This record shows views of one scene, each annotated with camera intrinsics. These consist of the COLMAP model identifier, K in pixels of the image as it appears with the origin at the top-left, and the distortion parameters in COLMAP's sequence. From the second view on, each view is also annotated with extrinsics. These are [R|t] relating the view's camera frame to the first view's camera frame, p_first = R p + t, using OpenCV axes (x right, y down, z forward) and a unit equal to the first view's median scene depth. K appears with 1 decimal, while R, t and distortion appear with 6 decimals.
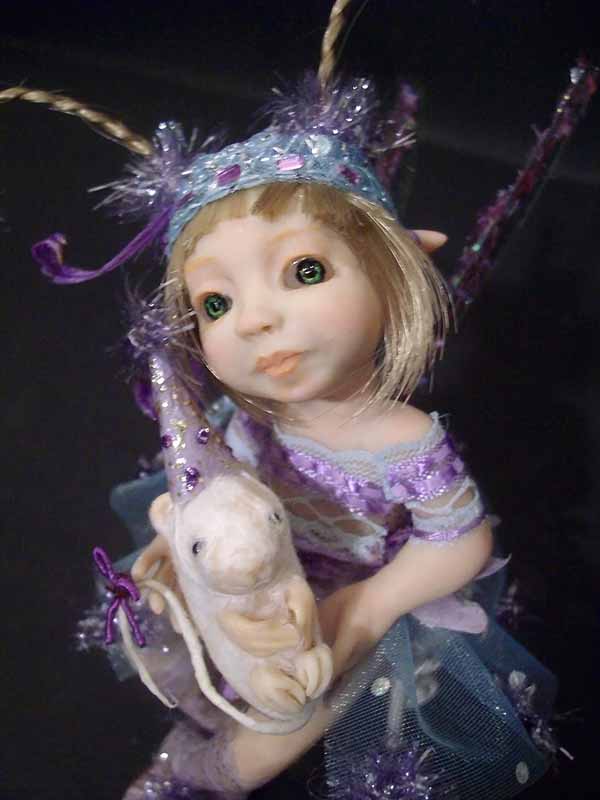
lens RADIAL K [[834.4, 0, 300.0], [0, 834.4, 400.0], [0, 0, 1]] dist [-0.178246, 0.154367]
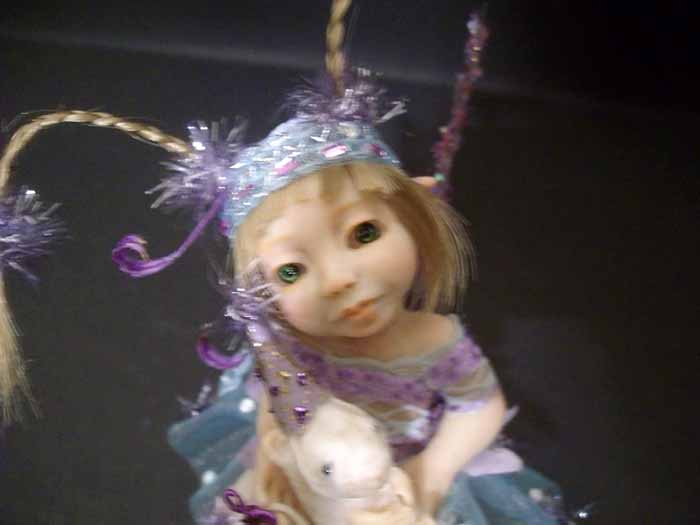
lens RADIAL K [[730.1, 0, 350.0], [0, 730.1, 262.5], [0, 0, 1]] dist [-0.178246, 0.154367]
pose [[0.943847, -0.201517, 0.261810, -0.281440], [0.204007, 0.978805, 0.017931, -0.123553], [-0.259874, 0.036487, 0.964953, -0.052410]]
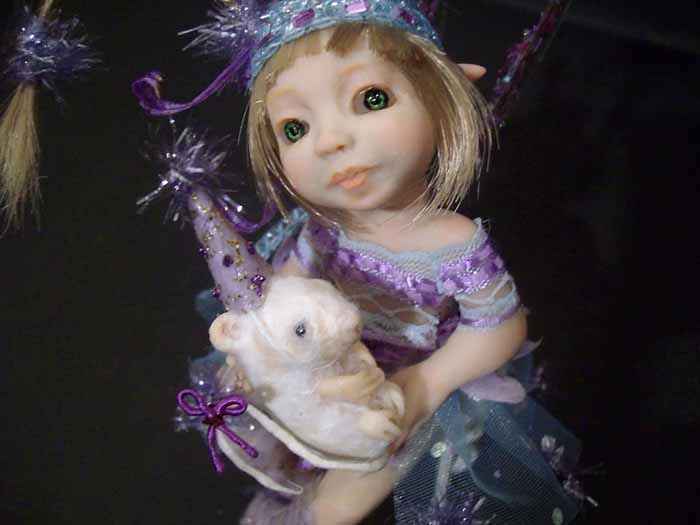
lens RADIAL K [[730.1, 0, 350.0], [0, 730.1, 262.5], [0, 0, 1]] dist [-0.178246, 0.154367]
pose [[0.999344, -0.025531, 0.025702, -0.051374], [0.024131, 0.998284, 0.053350, 0.019172], [-0.027020, -0.052694, 0.998245, -0.032558]]
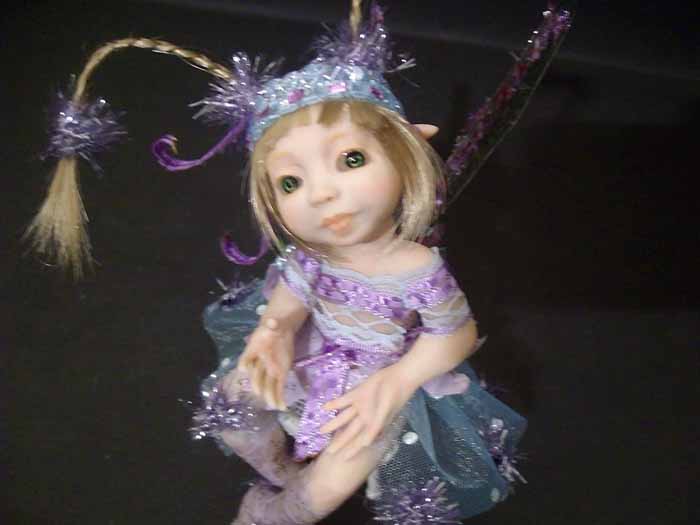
lens RADIAL K [[730.1, 0, 350.0], [0, 730.1, 262.5], [0, 0, 1]] dist [-0.178246, 0.154367]
pose [[0.992740, -0.058919, 0.104862, -0.132875], [0.055016, 0.997695, 0.039733, -0.018845], [-0.106961, -0.033675, 0.993693, -0.289425]]
